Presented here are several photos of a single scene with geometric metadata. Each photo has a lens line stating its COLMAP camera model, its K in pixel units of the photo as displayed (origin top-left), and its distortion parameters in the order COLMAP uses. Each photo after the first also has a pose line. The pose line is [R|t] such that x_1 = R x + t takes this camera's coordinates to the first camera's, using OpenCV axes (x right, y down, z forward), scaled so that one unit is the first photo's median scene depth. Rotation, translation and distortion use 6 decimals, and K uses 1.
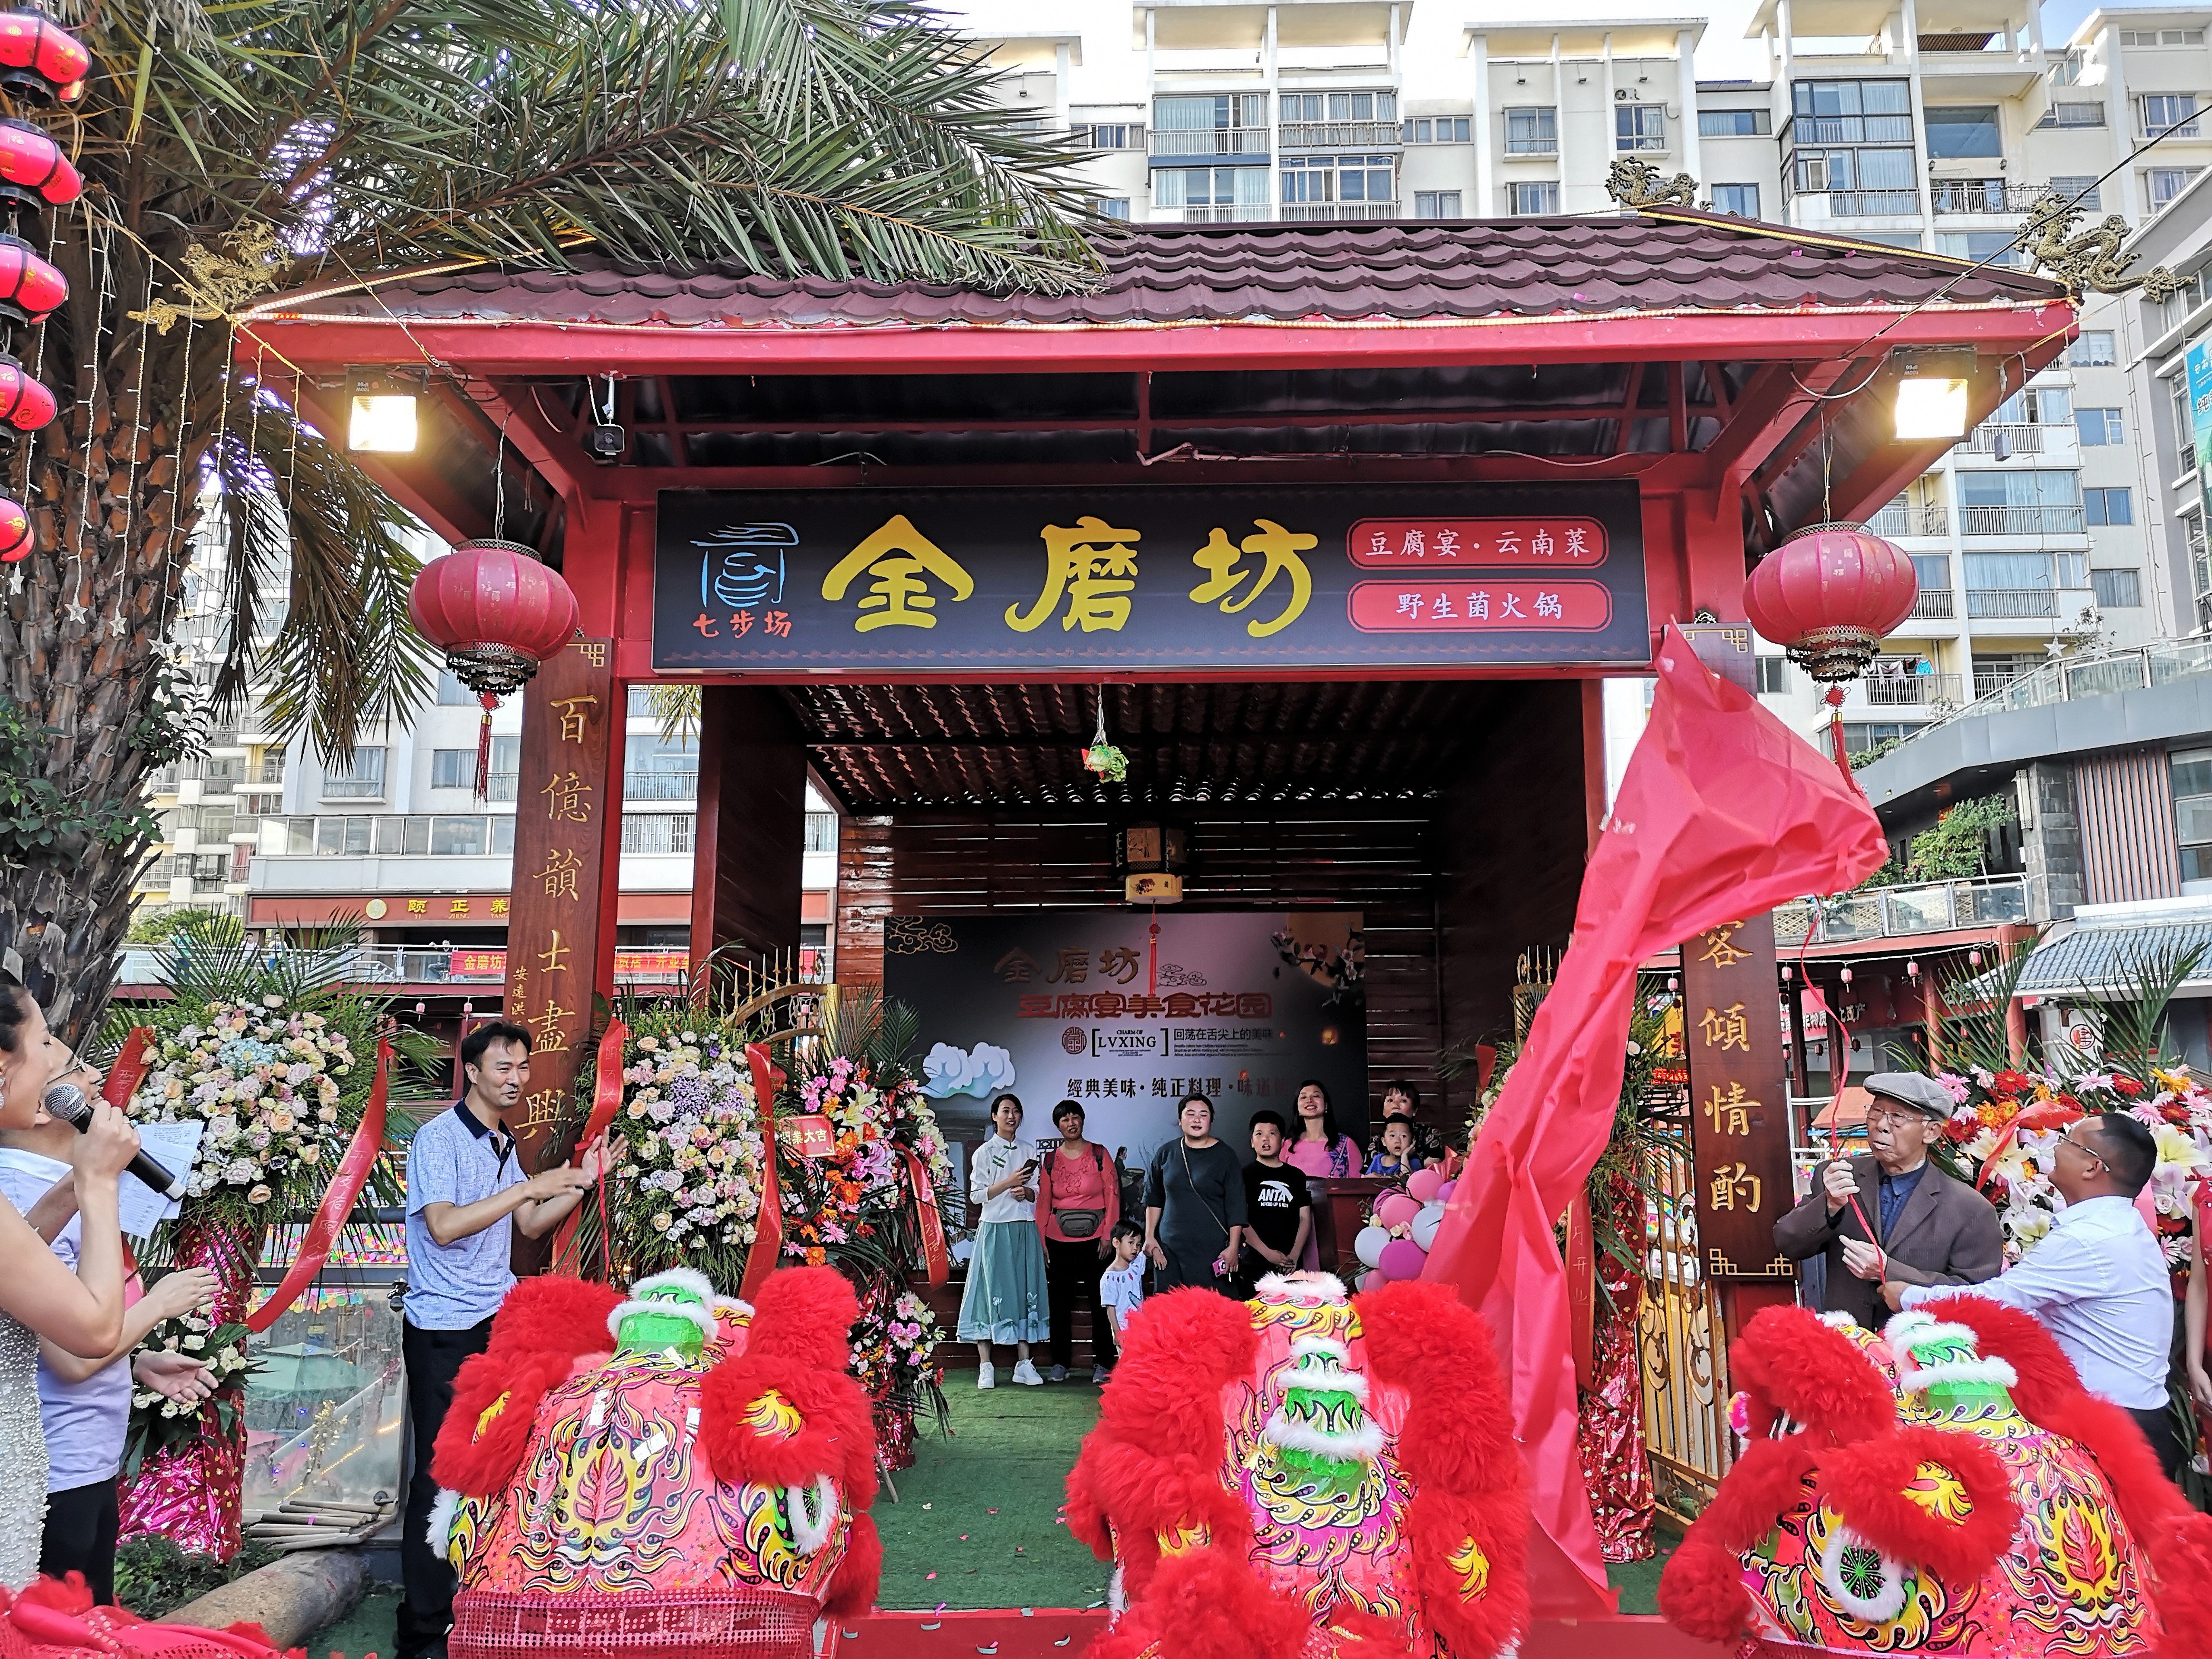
lens RADIAL K [[1680.6, 0, 1106.0], [0, 1680.6, 829.5], [0, 0, 1]] dist [0.079766, -0.098530]
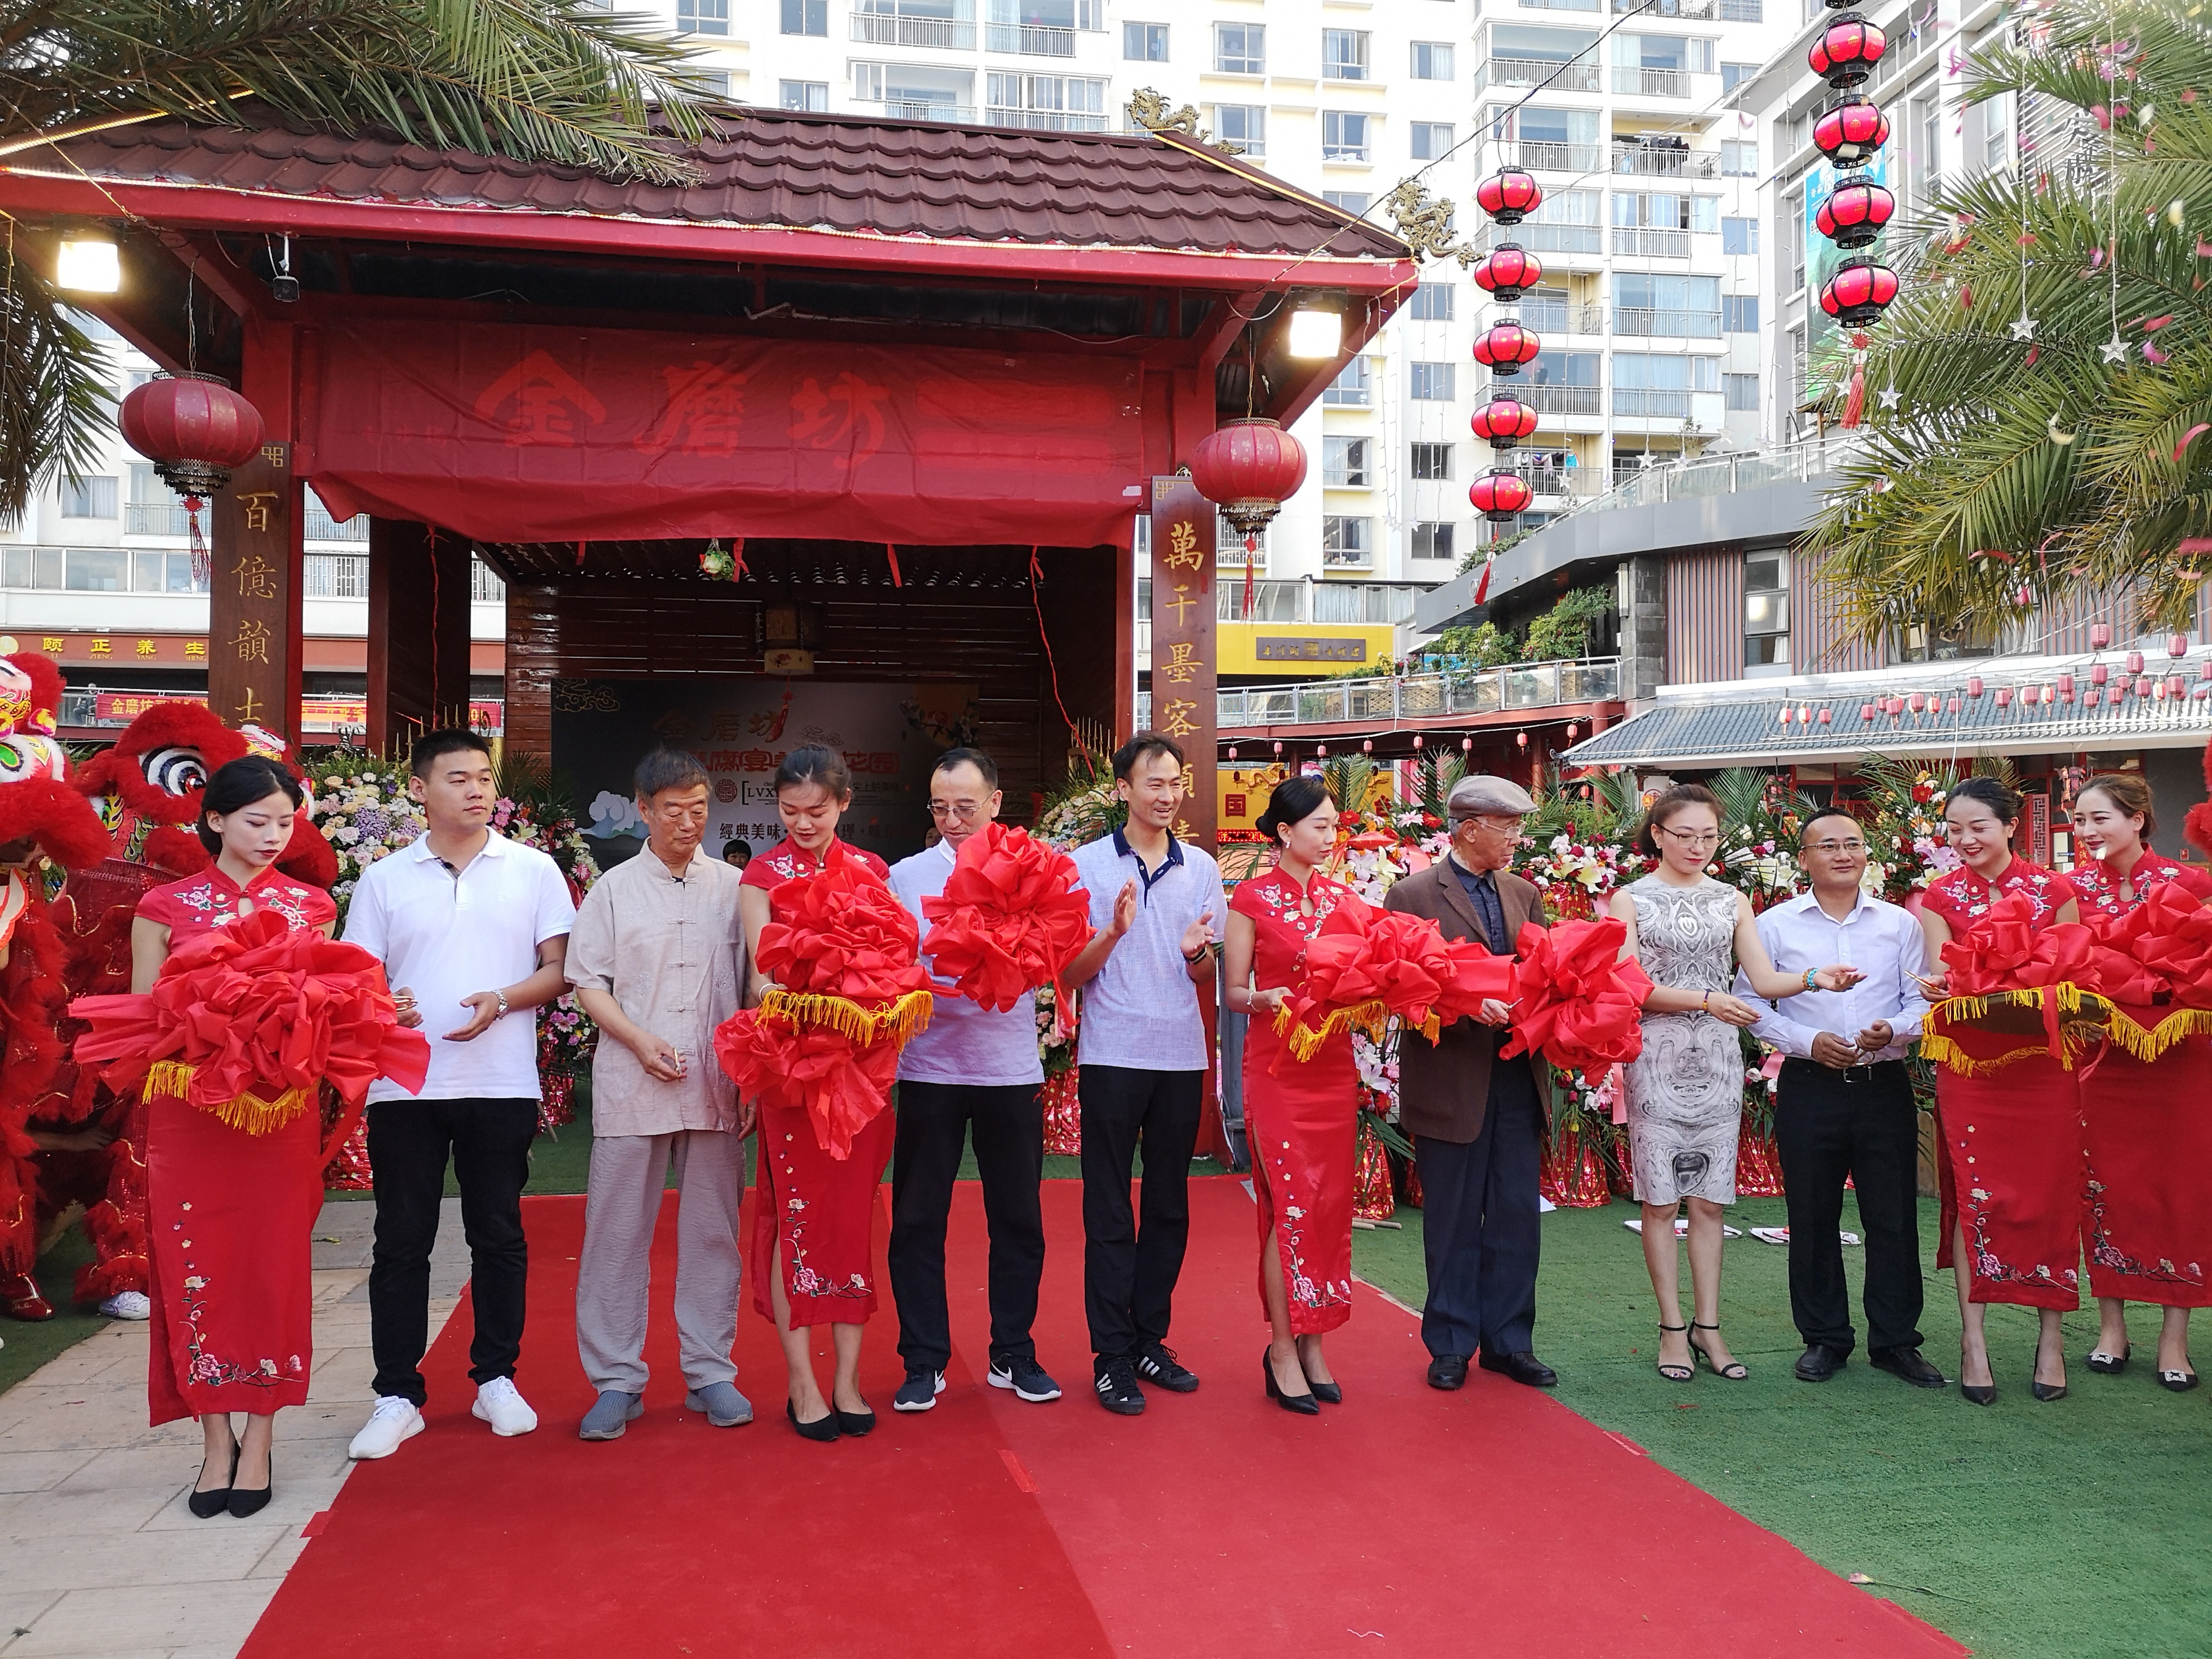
lens RADIAL K [[1692.6, 0, 1106.0], [0, 1692.6, 829.5], [0, 0, 1]] dist [0.115500, -0.139779]
pose [[0.985950, 0.008230, 0.166838, 0.053808], [-0.031592, 0.989947, 0.137867, -0.021501], [-0.164026, -0.141200, 0.976298, -0.232215]]
